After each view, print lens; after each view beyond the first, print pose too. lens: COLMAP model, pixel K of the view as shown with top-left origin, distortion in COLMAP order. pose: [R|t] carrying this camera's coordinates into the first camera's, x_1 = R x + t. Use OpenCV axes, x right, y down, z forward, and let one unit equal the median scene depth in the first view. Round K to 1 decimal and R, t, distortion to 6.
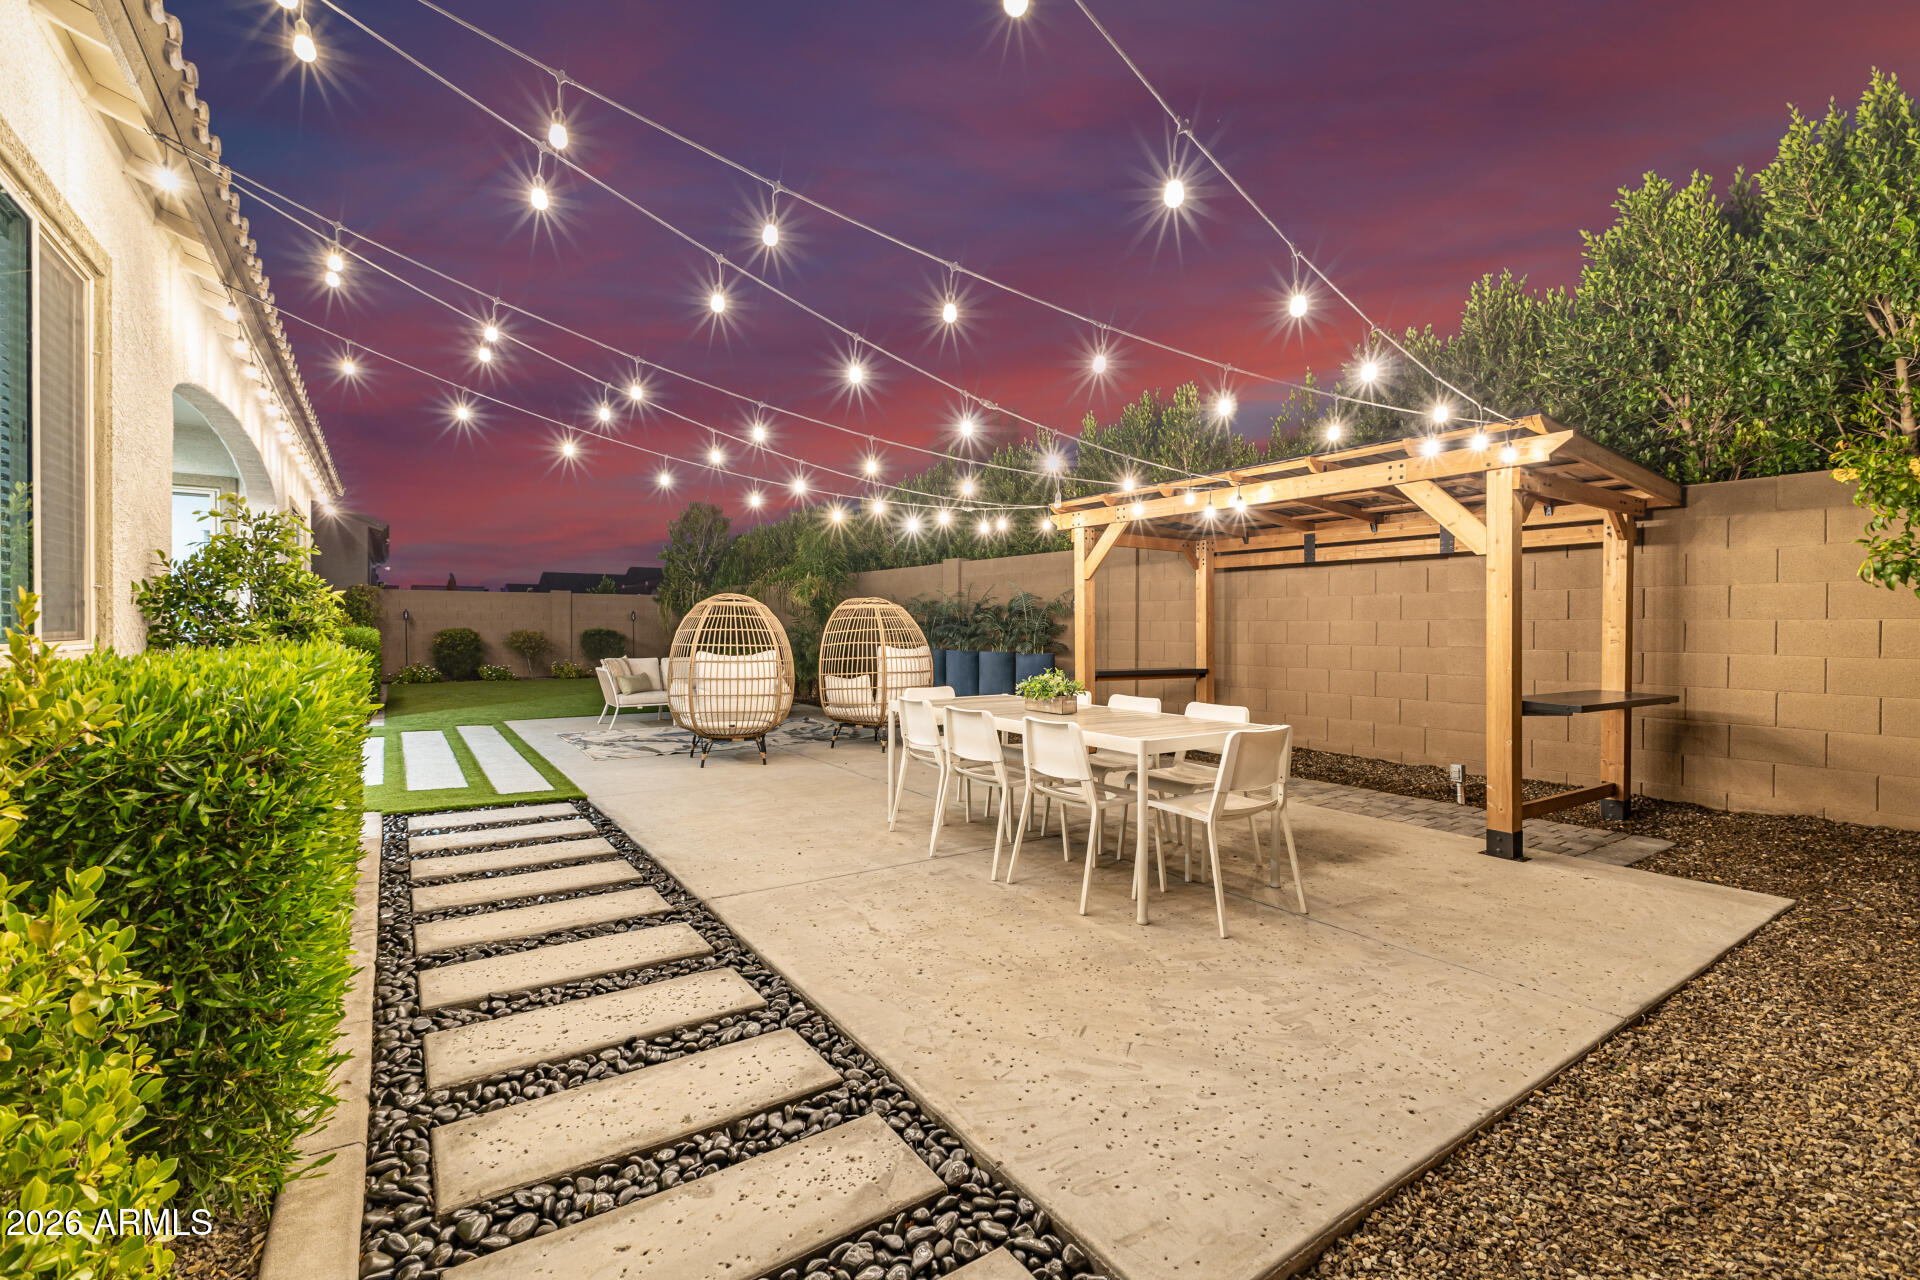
lens RADIAL K [[833.1, 0, 956.5], [0, 833.1, 628.2], [0, 0, 1]] dist [0.011768, -0.000117]
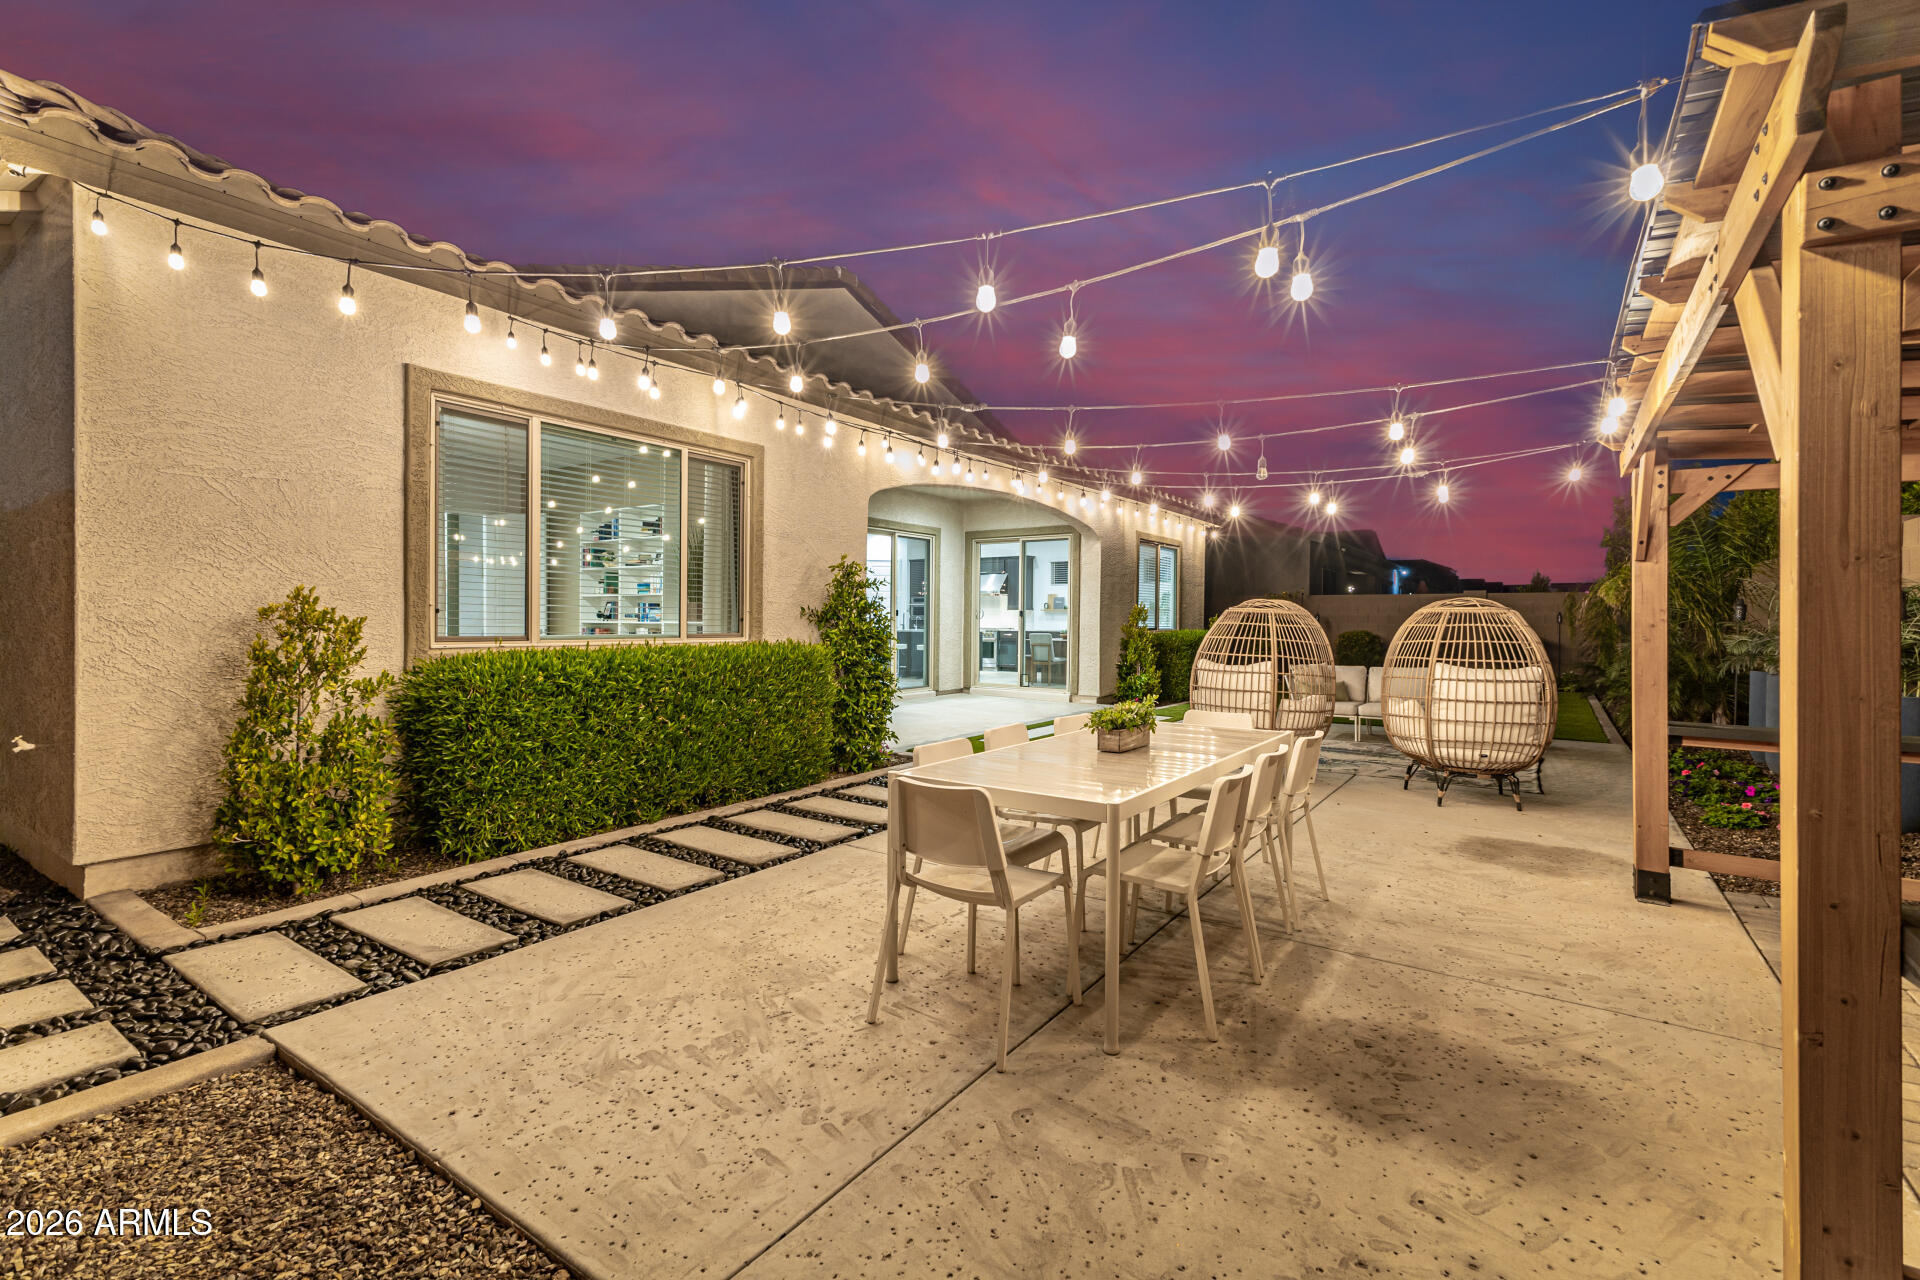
lens RADIAL K [[833.1, 0, 956.5], [0, 833.1, 628.2], [0, 0, 1]] dist [0.011768, -0.000117]
pose [[0.355674, -0.004121, -0.934601, 0.952143], [-0.004470, 0.999971, -0.006111, -0.009498], [0.934600, 0.006351, 0.355645, 0.666877]]
